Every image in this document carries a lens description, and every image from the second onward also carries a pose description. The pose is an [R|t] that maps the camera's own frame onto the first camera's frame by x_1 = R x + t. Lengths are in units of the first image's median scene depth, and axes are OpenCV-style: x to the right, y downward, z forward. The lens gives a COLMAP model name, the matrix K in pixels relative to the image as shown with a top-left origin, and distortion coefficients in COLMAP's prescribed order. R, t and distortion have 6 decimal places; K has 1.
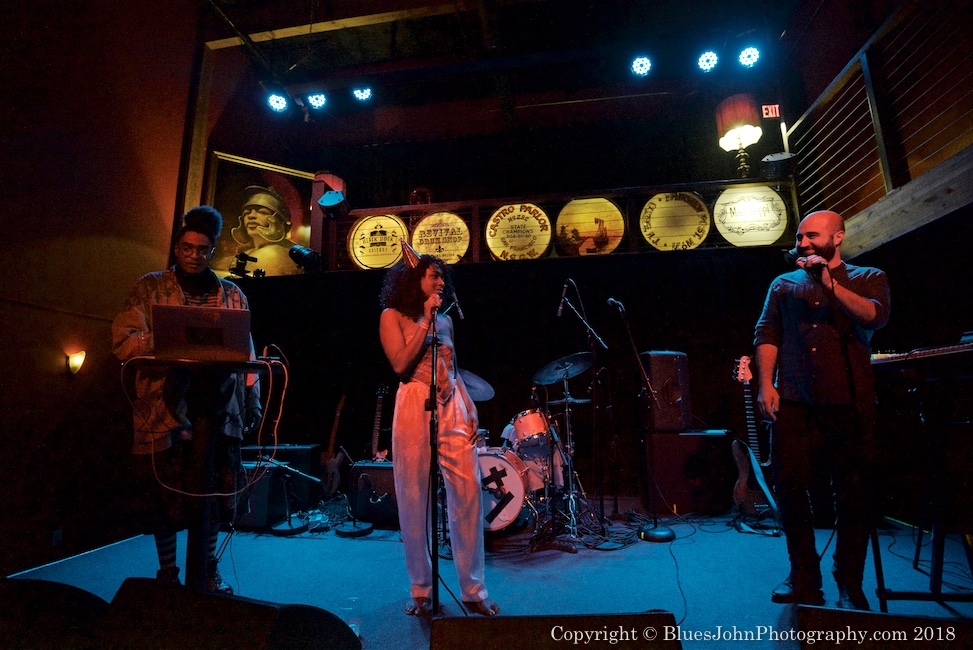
lens RADIAL K [[456.0, 0, 488.8], [0, 456.0, 325.5], [0, 0, 1]] dist [0.000140, -0.028596]
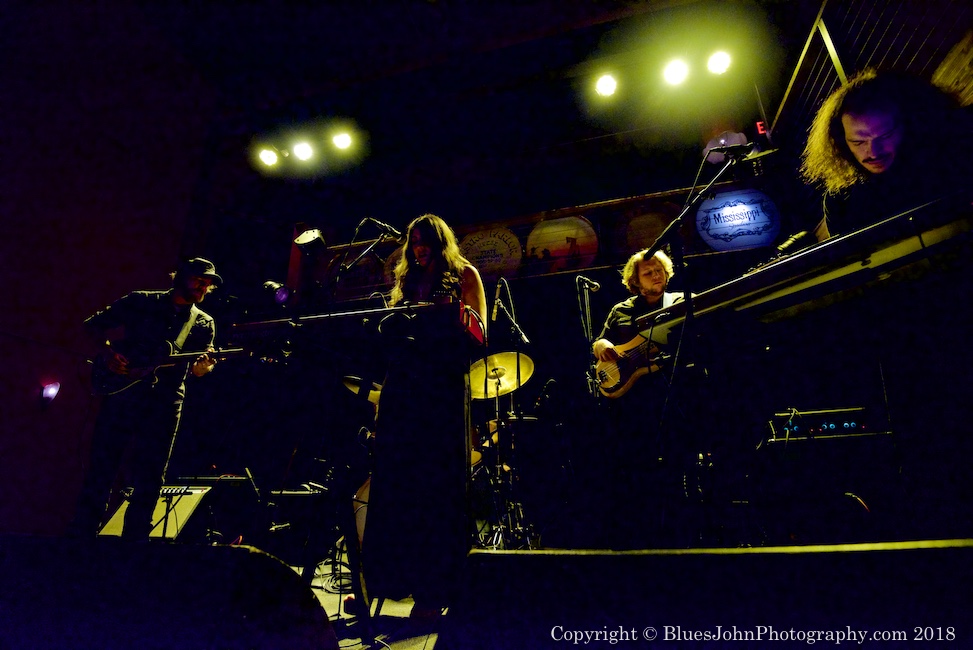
lens RADIAL K [[456.8, 0, 486.5], [0, 456.8, 325.0], [0, 0, 1]] dist [-0.001294, -0.029719]
pose [[0.991348, -0.040628, -0.124811, 0.175274], [0.018929, 0.985202, -0.170350, 0.099037], [0.129885, 0.166514, 0.977447, 0.084756]]
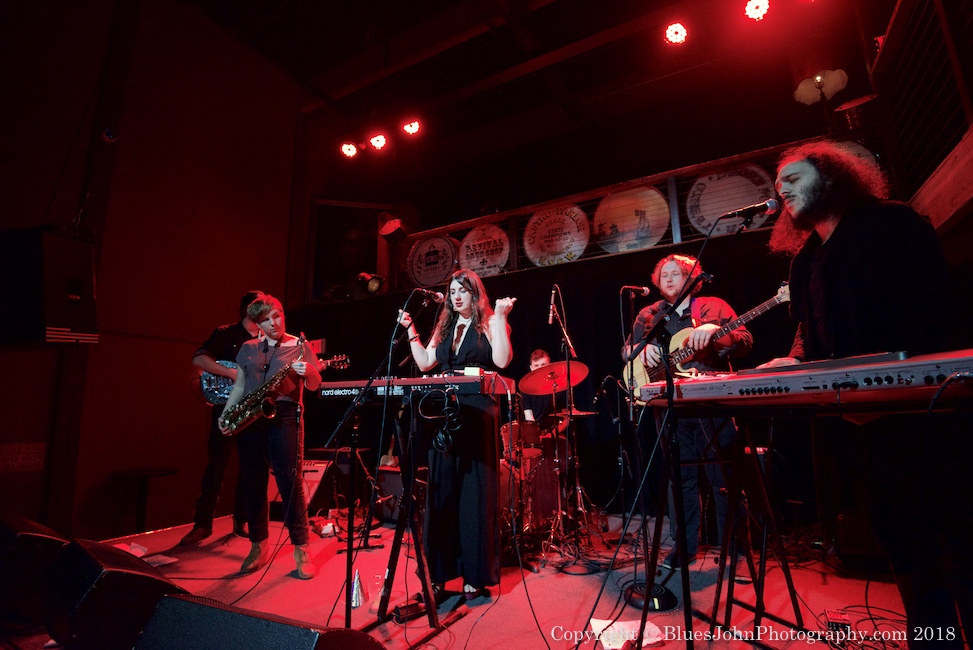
lens RADIAL K [[455.6, 0, 486.5], [0, 455.6, 325.0], [0, 0, 1]] dist [-0.003106, -0.024795]
pose [[0.935056, -0.061501, -0.349124, 0.252923], [0.058071, 0.998106, -0.020291, -0.004322], [0.349710, -0.001301, 0.936857, 0.038552]]
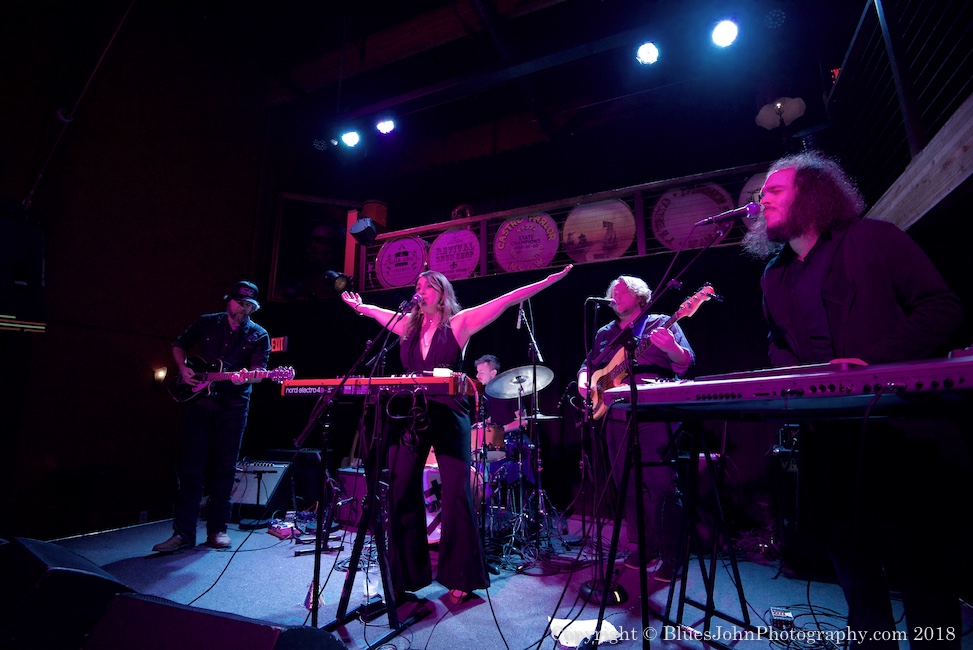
lens RADIAL K [[456.0, 0, 488.8], [0, 456.0, 325.5], [0, 0, 1]] dist [0.000140, -0.028596]
pose [[0.961200, -0.031738, -0.274021, 0.251408], [0.025774, 0.999347, -0.025337, -0.002652], [0.274647, 0.017291, 0.961390, 0.032099]]
